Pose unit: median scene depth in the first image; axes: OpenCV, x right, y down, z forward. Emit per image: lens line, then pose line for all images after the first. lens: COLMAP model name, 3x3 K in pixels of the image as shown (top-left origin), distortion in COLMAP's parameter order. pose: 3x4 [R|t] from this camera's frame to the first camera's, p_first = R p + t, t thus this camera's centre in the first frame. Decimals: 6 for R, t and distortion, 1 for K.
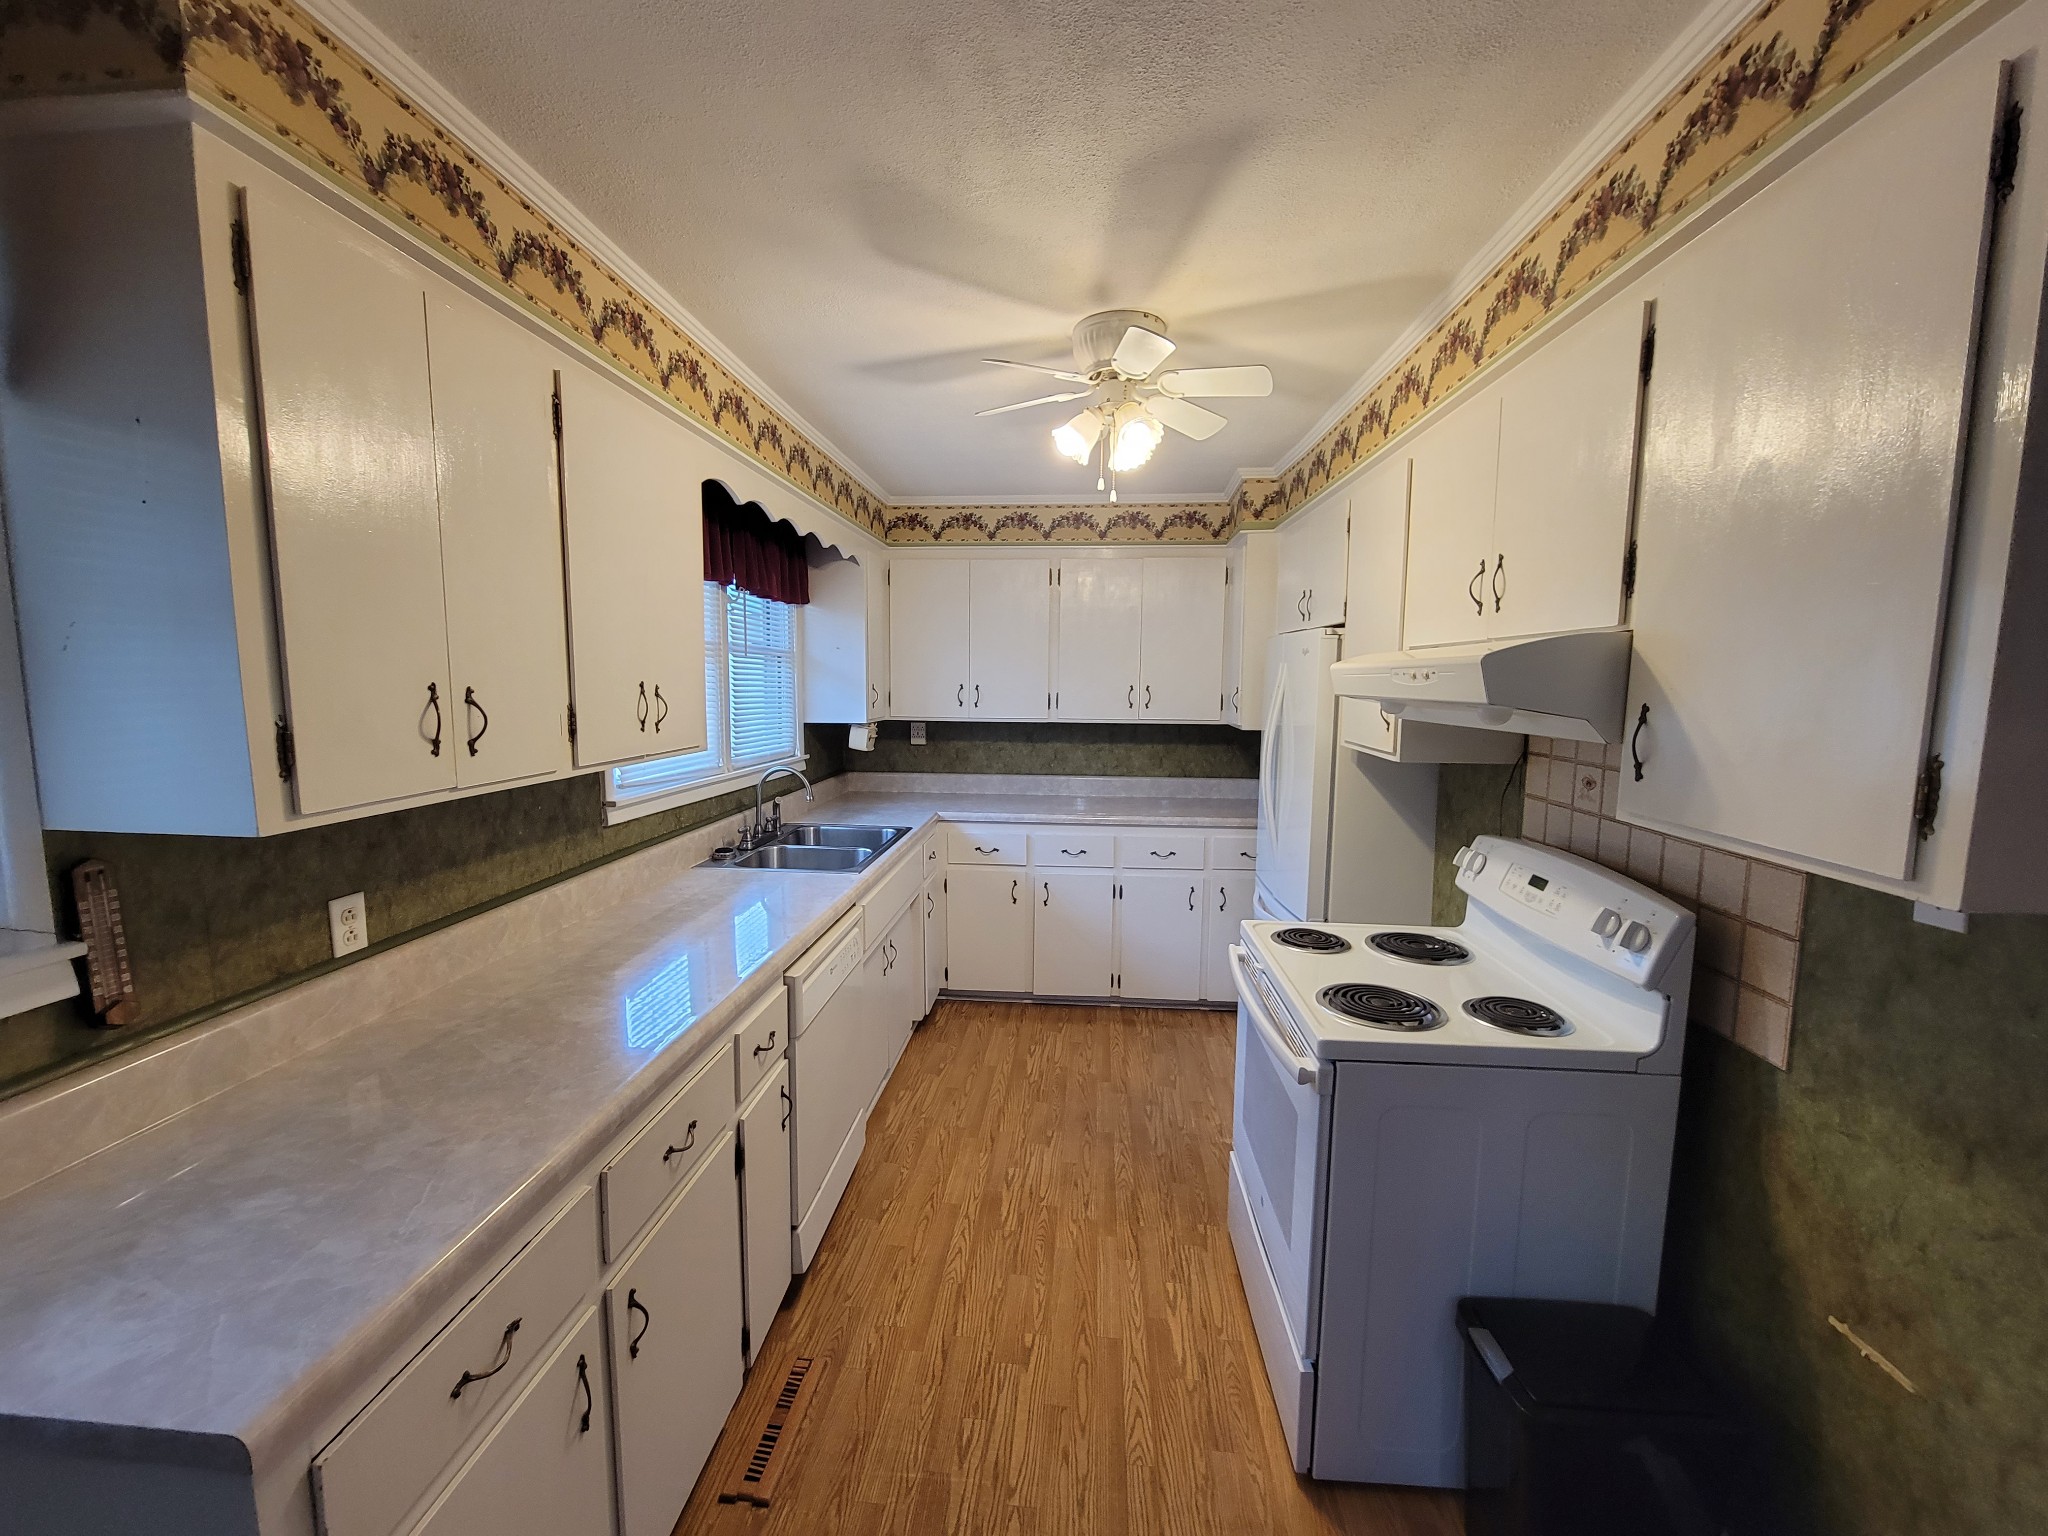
lens RADIAL K [[837.4, 0, 1015.6], [0, 837.4, 771.3], [0, 0, 1]] dist [-0.003311, -0.001289]
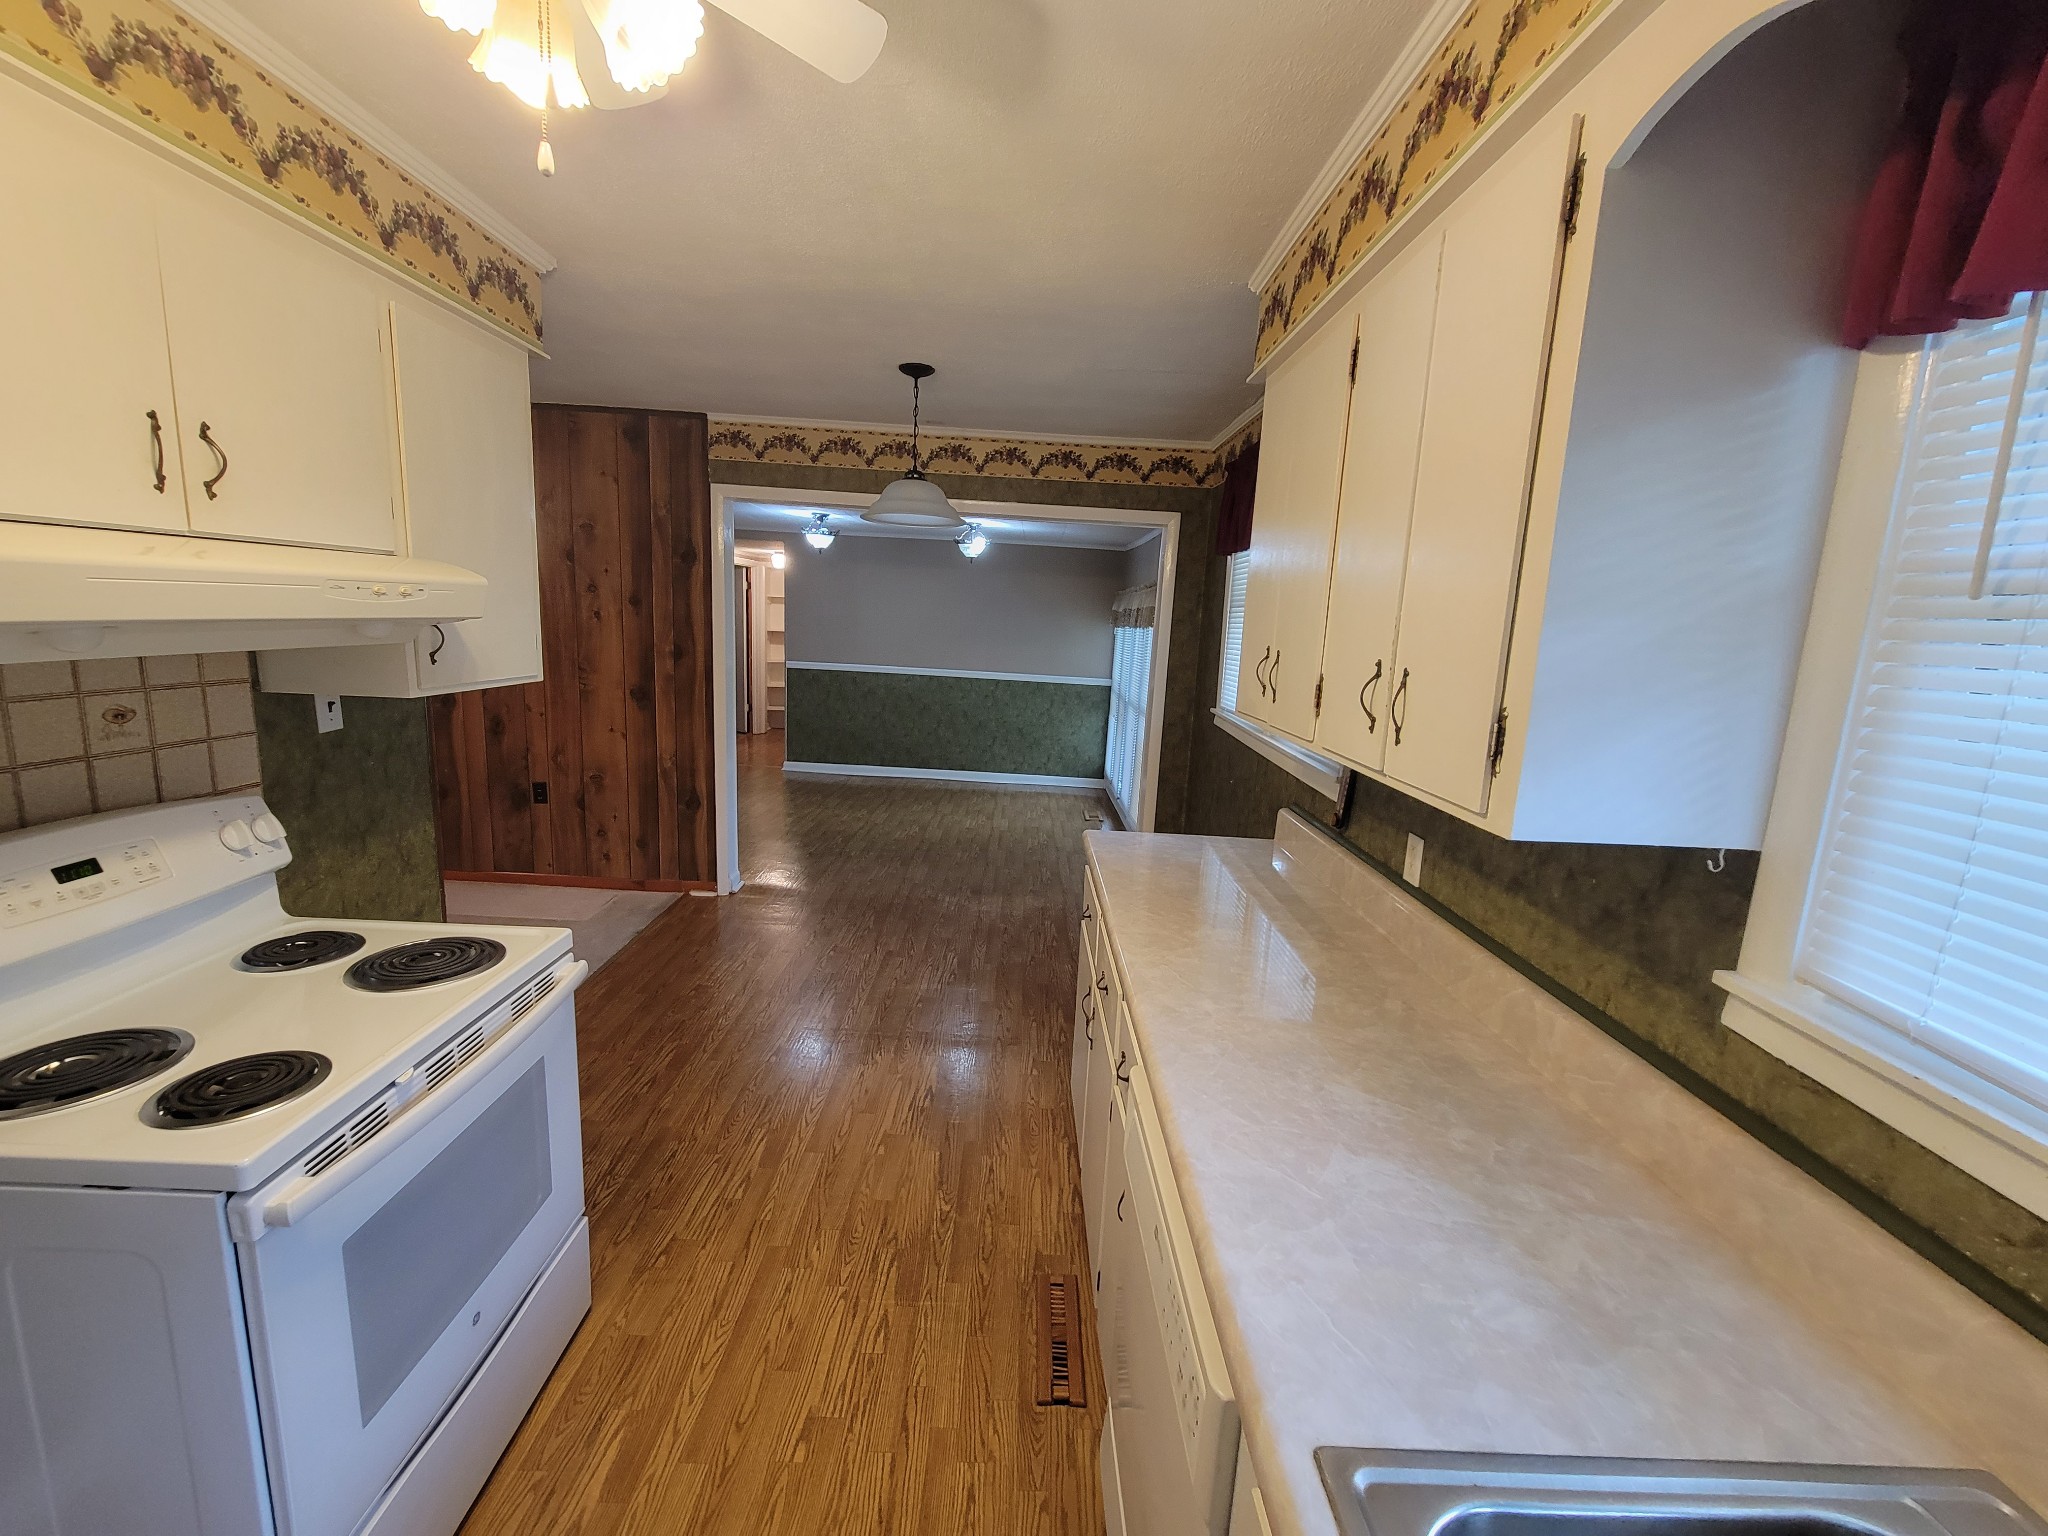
lens RADIAL K [[837.4, 0, 1025.1], [0, 837.4, 772.4], [0, 0, 1]] dist [-0.003311, -0.001289]
pose [[-0.993969, -0.038978, -0.102505, -0.094202], [-0.067477, 0.954196, 0.291473, -0.196824], [0.086449, 0.296632, -0.951071, 1.632463]]
